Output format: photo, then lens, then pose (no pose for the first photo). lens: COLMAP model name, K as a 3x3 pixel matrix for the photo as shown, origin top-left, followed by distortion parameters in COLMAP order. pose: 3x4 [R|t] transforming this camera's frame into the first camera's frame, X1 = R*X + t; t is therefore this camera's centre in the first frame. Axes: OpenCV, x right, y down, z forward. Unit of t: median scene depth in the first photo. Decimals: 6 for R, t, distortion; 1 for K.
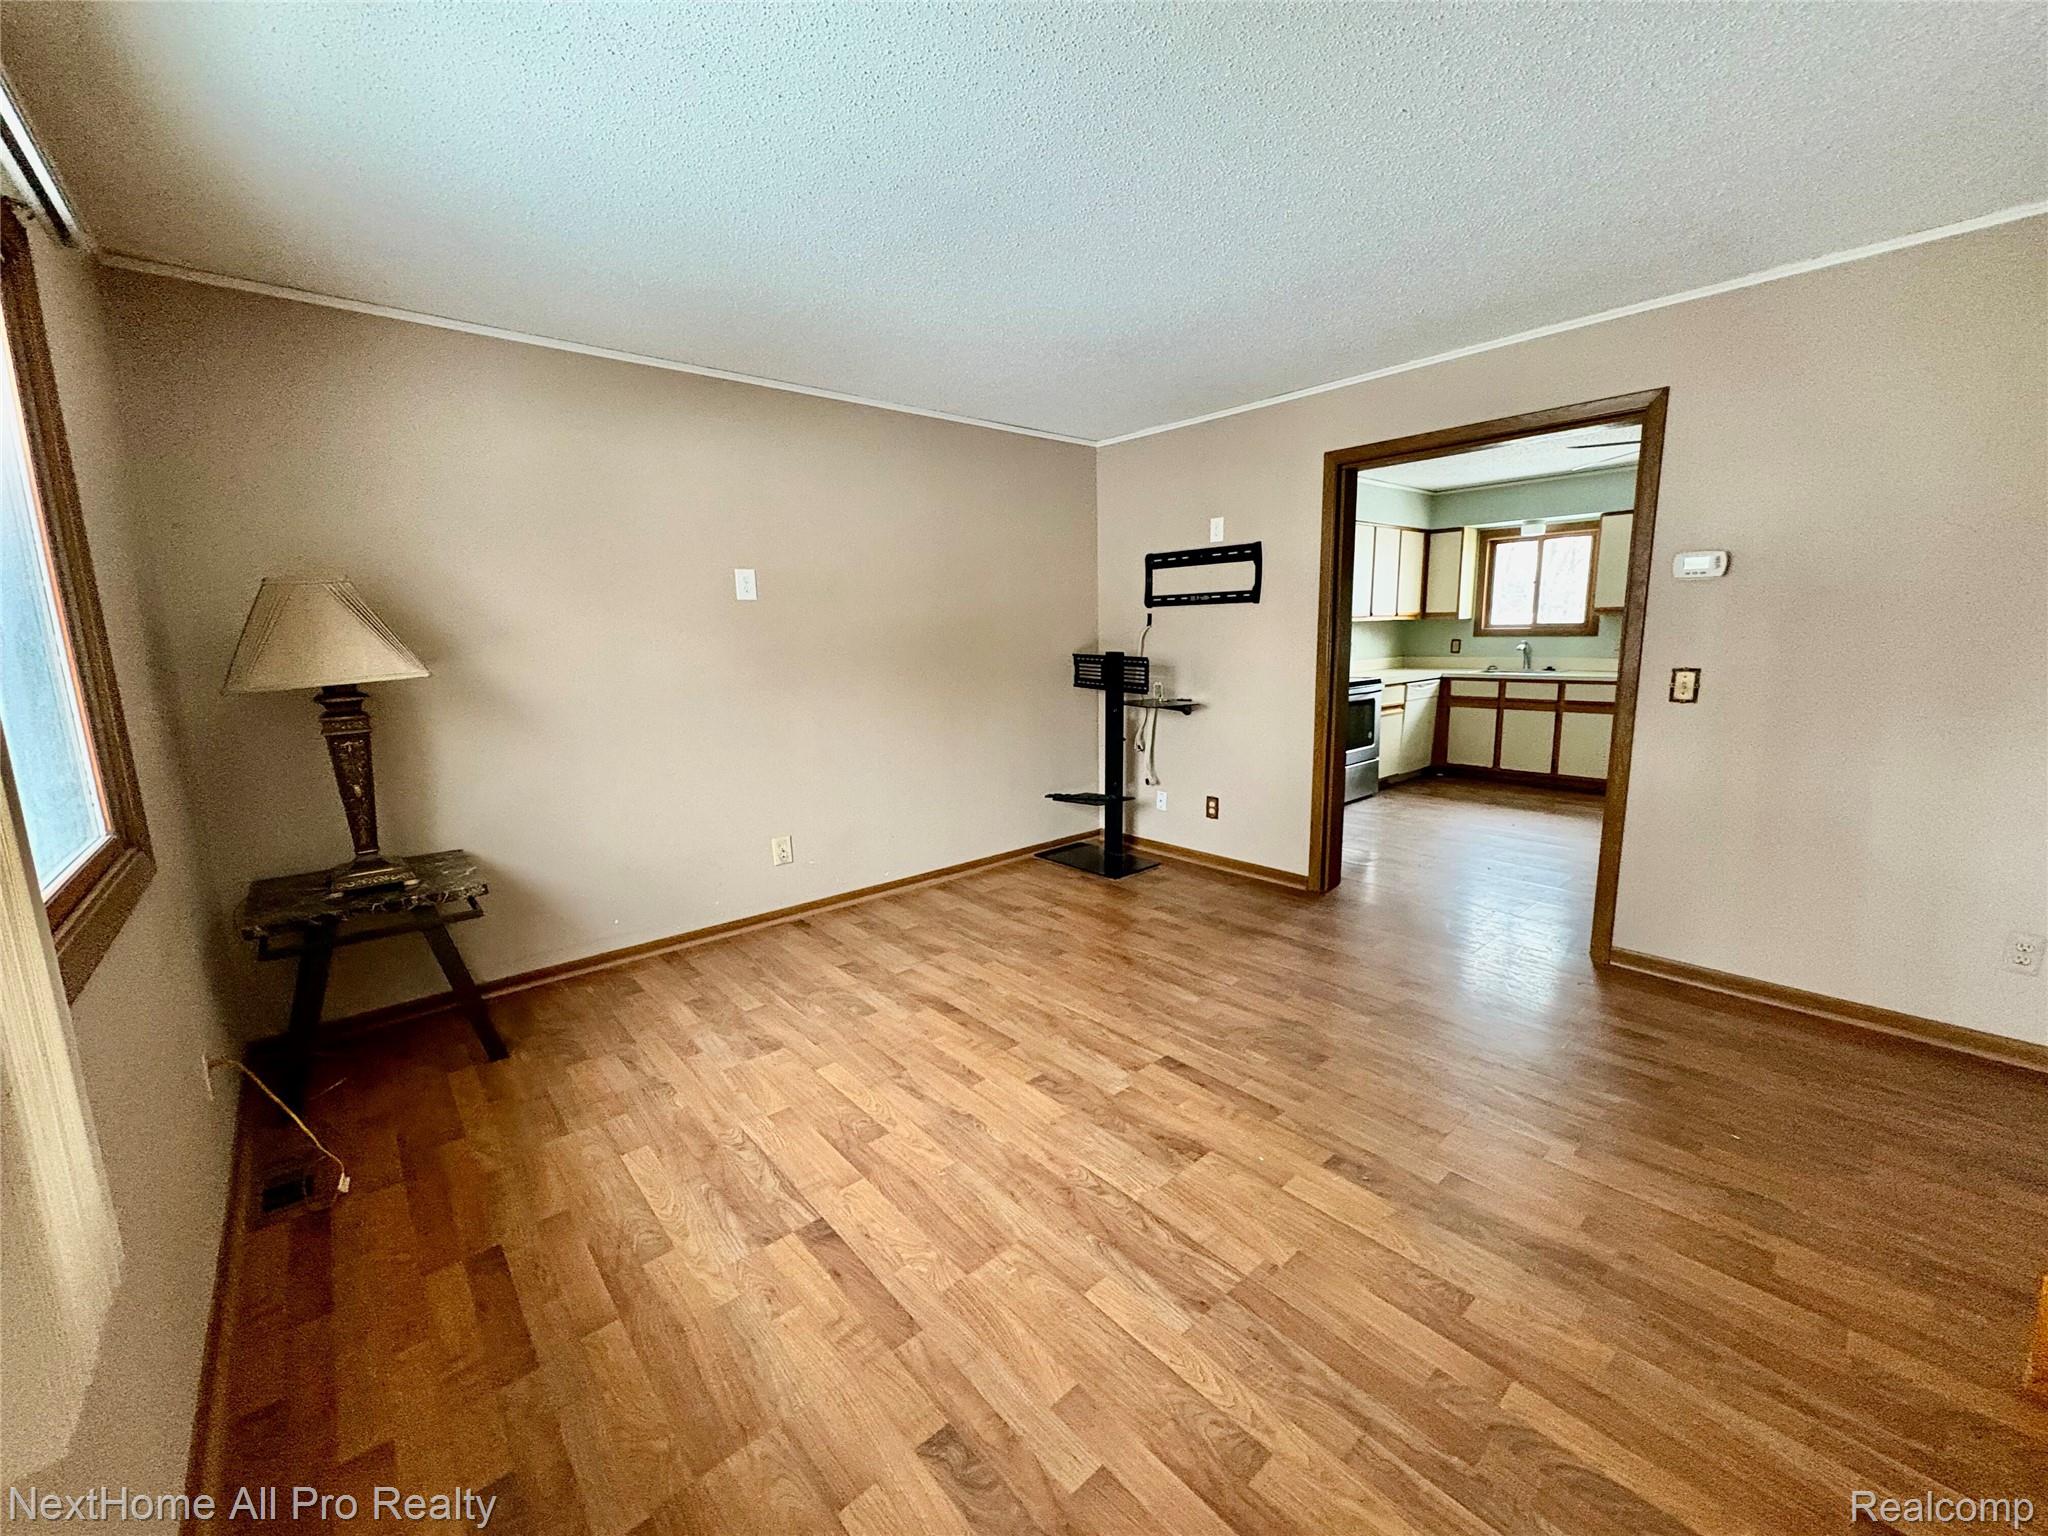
lens RADIAL K [[821.1, 0, 1017.8], [0, 821.1, 765.6], [0, 0, 1]] dist [-0.001753, 0.000001]
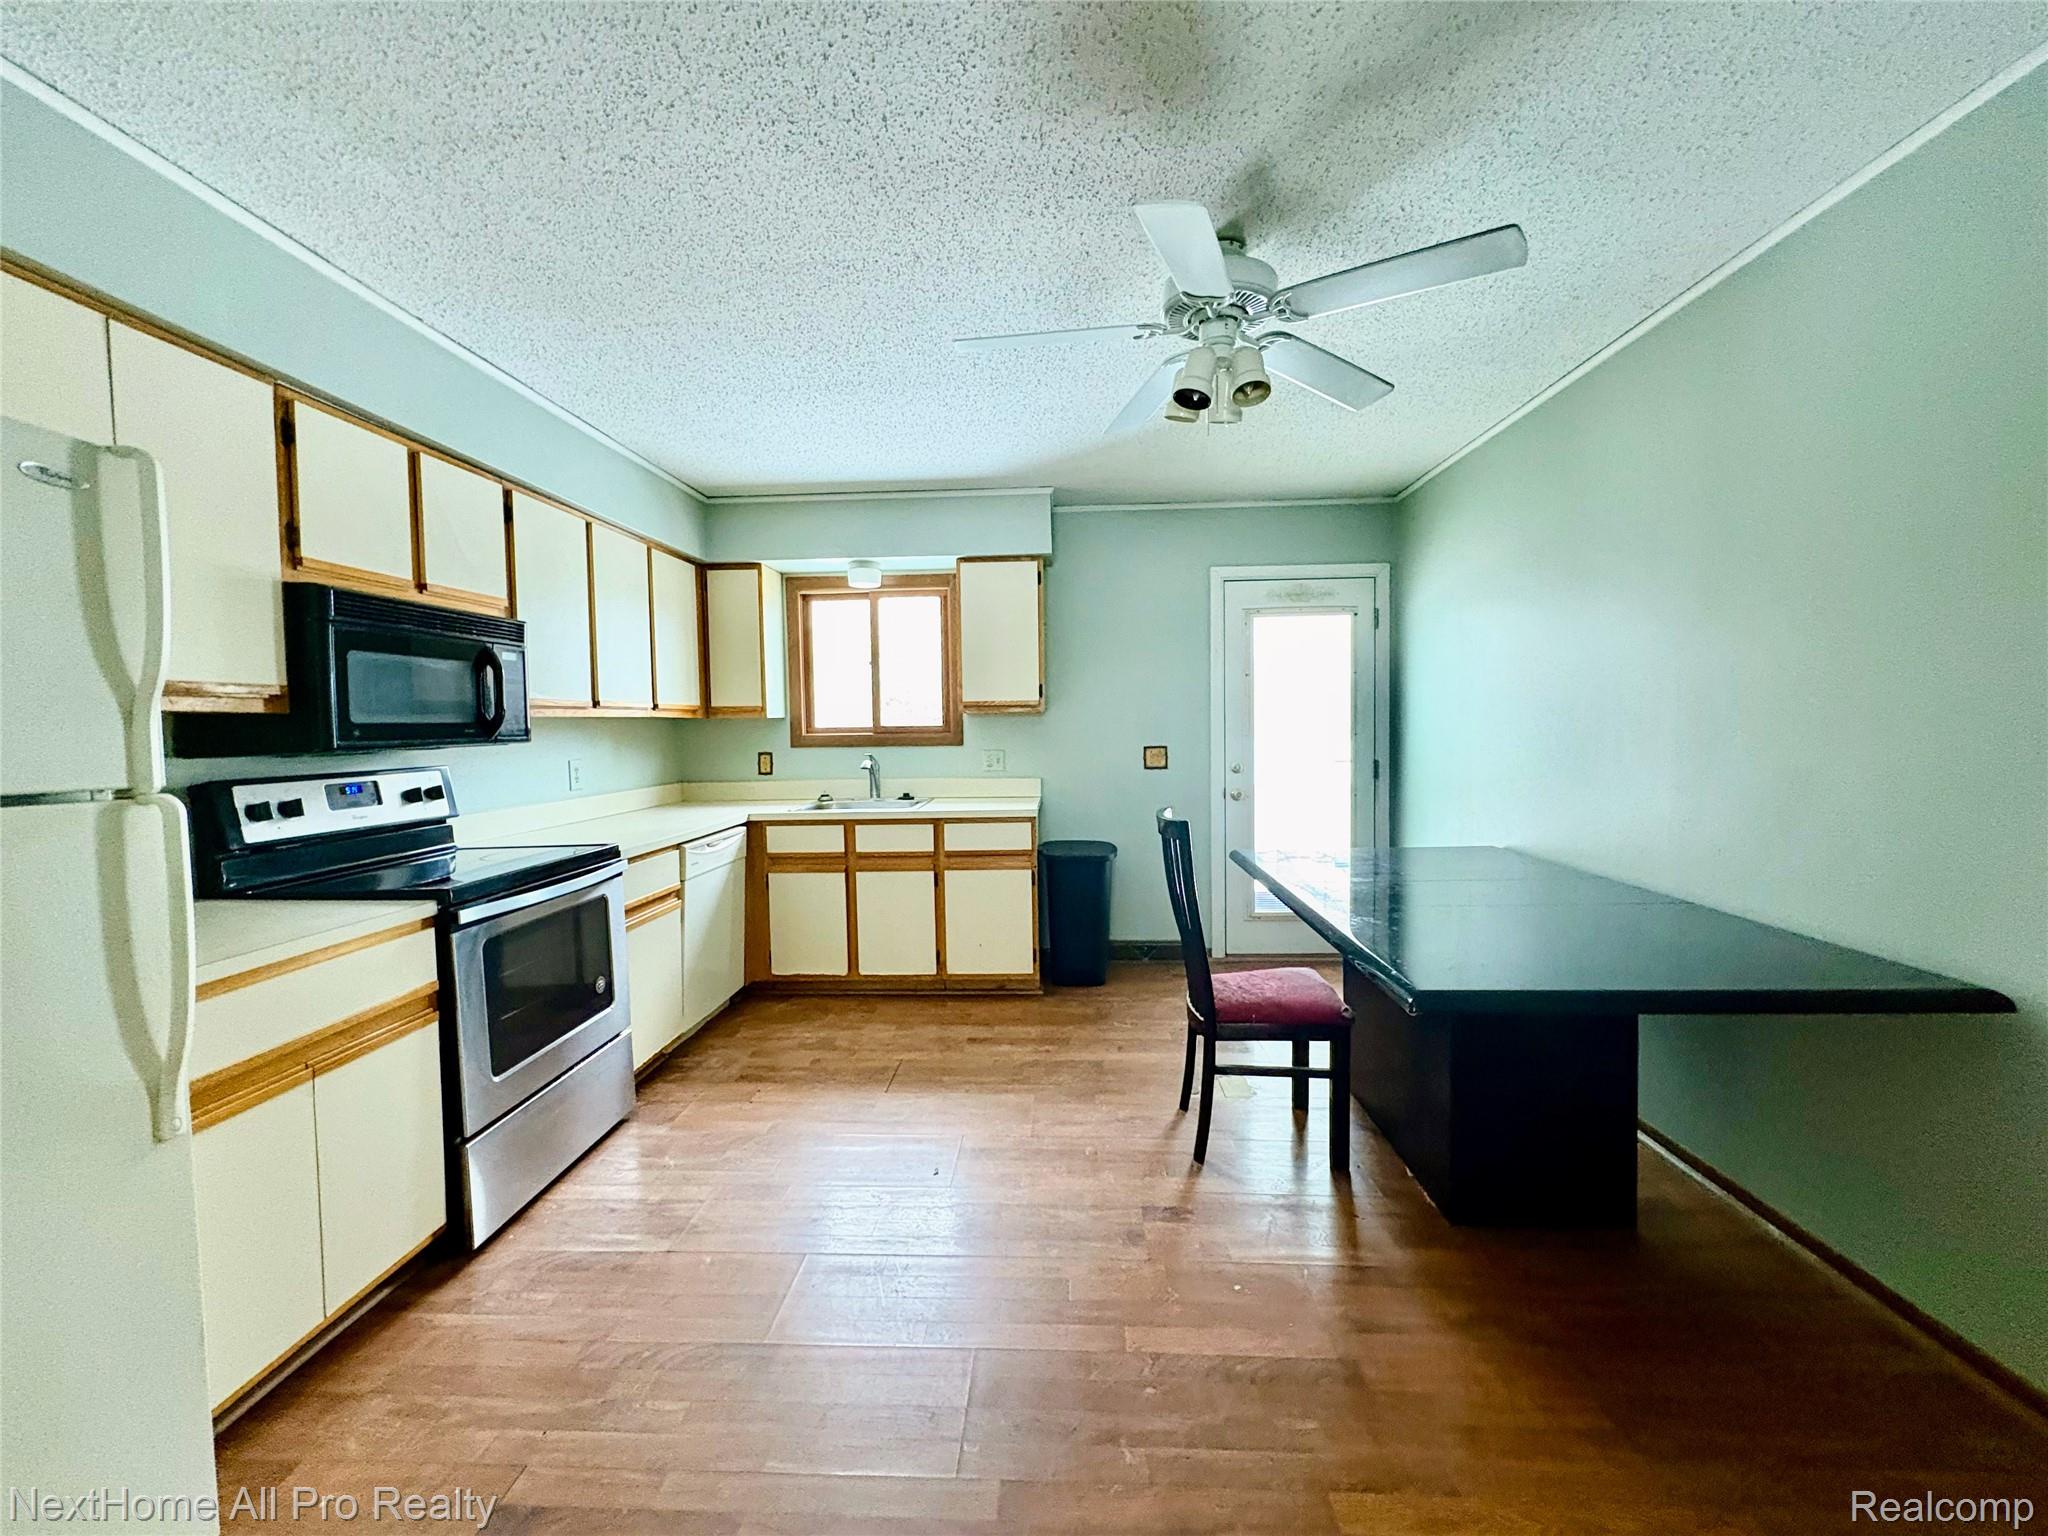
lens RADIAL K [[821.1, 0, 1021.4], [0, 821.1, 764.3], [0, 0, 1]] dist [-0.001753, 0.000001]
pose [[0.692971, -0.021618, 0.720642, 0.251414], [0.120280, 0.989009, -0.085993, -0.076656], [-0.710862, 0.146270, 0.687954, 0.493014]]
